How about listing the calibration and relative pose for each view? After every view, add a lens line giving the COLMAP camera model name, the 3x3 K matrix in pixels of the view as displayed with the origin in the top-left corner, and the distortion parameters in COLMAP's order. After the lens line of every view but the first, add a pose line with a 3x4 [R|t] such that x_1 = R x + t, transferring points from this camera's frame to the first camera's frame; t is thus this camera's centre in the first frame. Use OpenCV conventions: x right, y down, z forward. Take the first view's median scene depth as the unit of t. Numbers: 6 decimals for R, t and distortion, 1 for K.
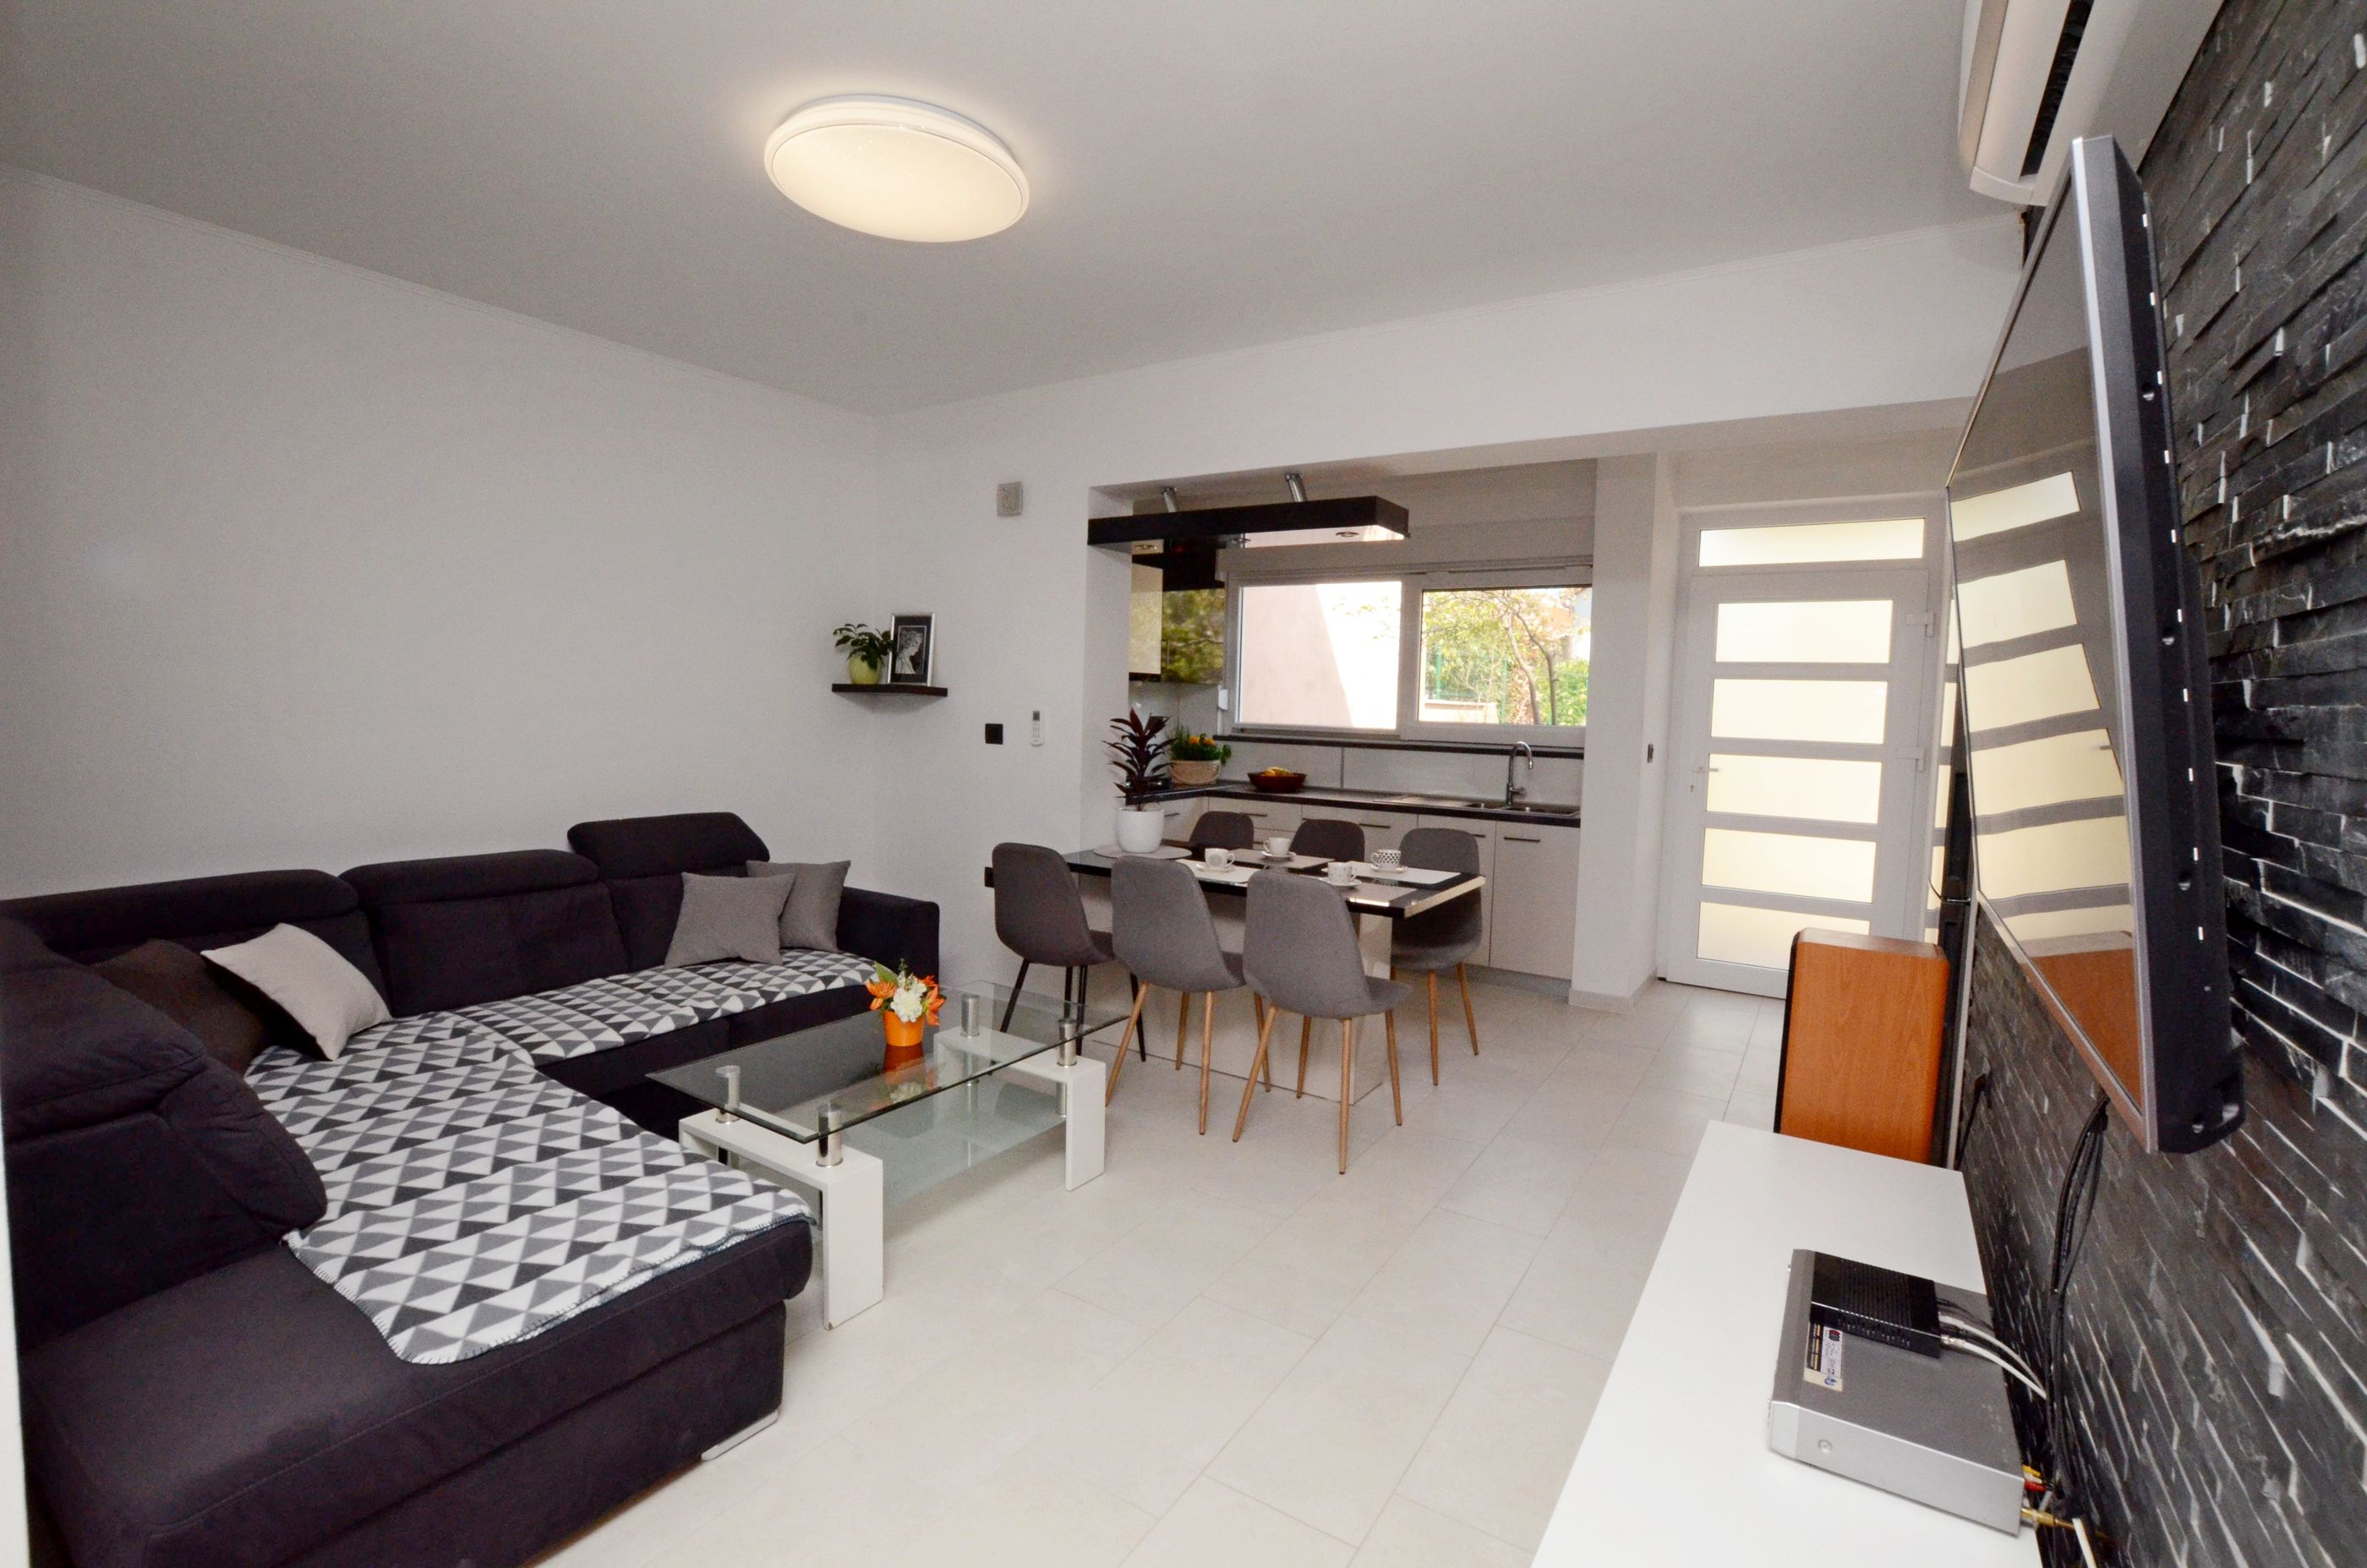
lens RADIAL K [[1031.8, 0, 1182.3], [0, 1031.8, 770.1], [0, 0, 1]] dist [-0.035102, 0.007848]
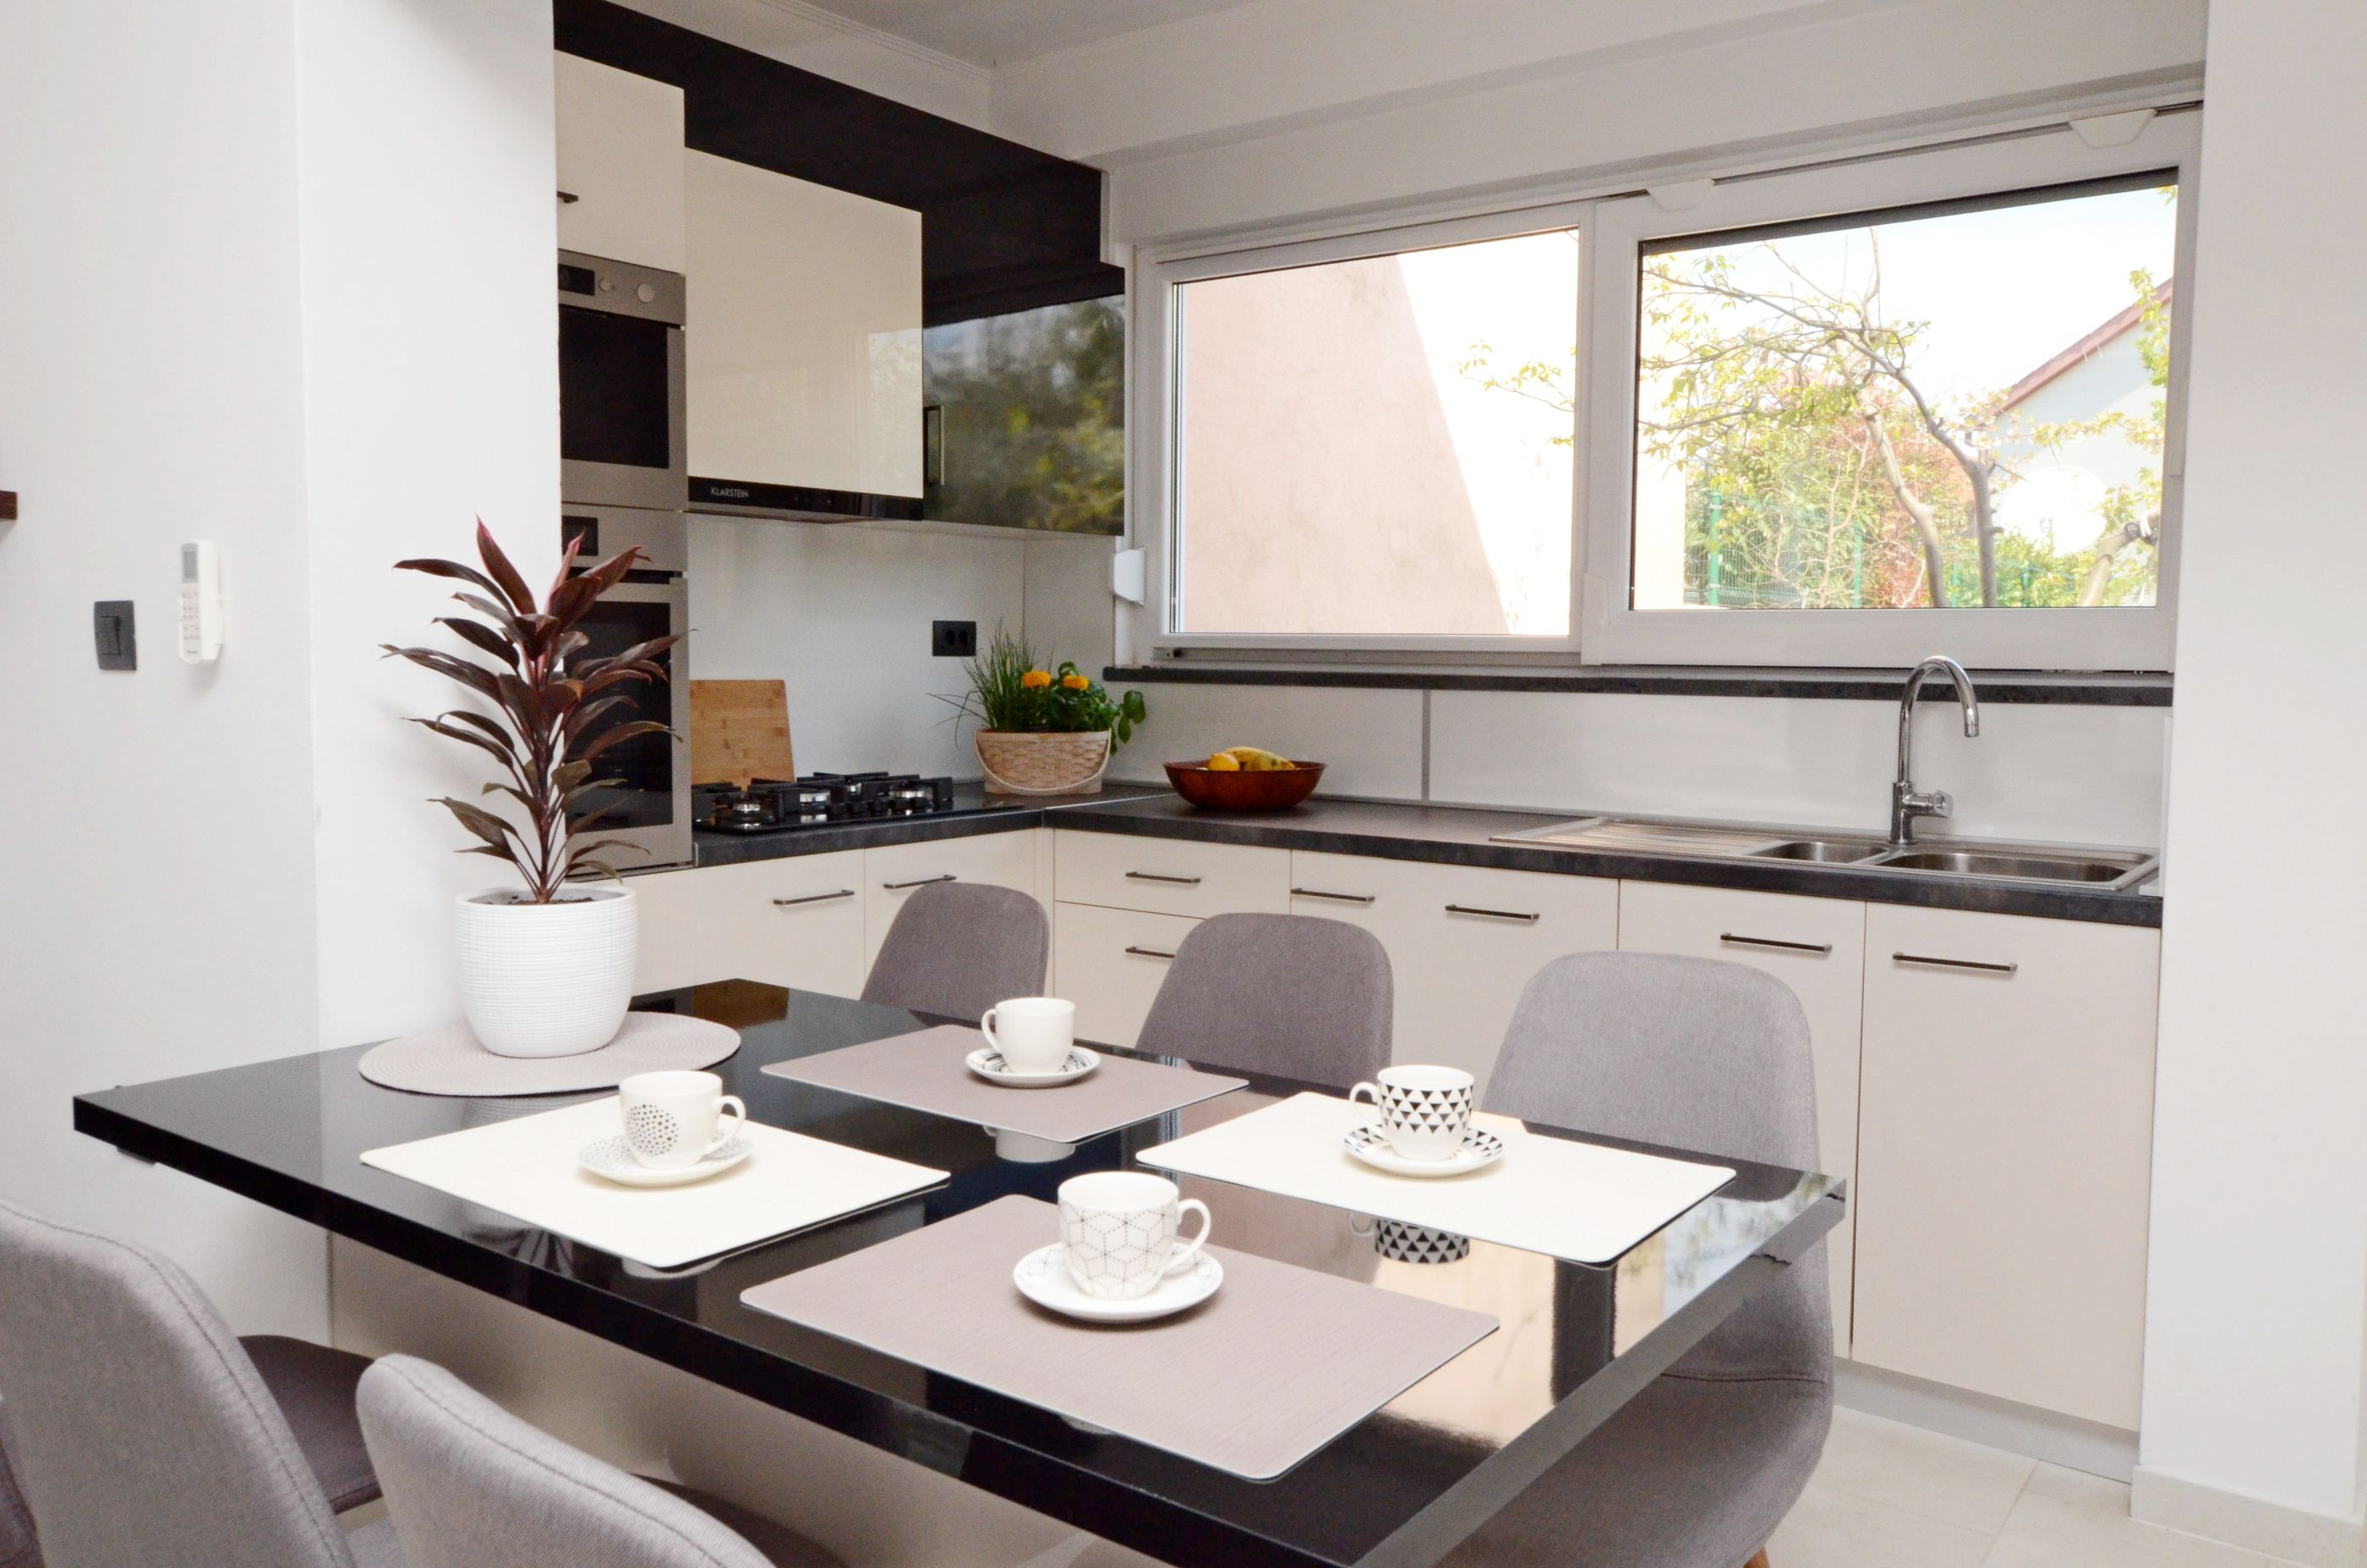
lens RADIAL K [[1772.4, 0, 1183.5], [0, 1772.4, 784.0], [0, 0, 1]] dist [0.006753, 0.003841]
pose [[0.998364, -0.012914, -0.055696, 0.116094], [0.013428, 0.999870, 0.008871, 0.005084], [0.055575, -0.009605, 0.998408, 0.407442]]
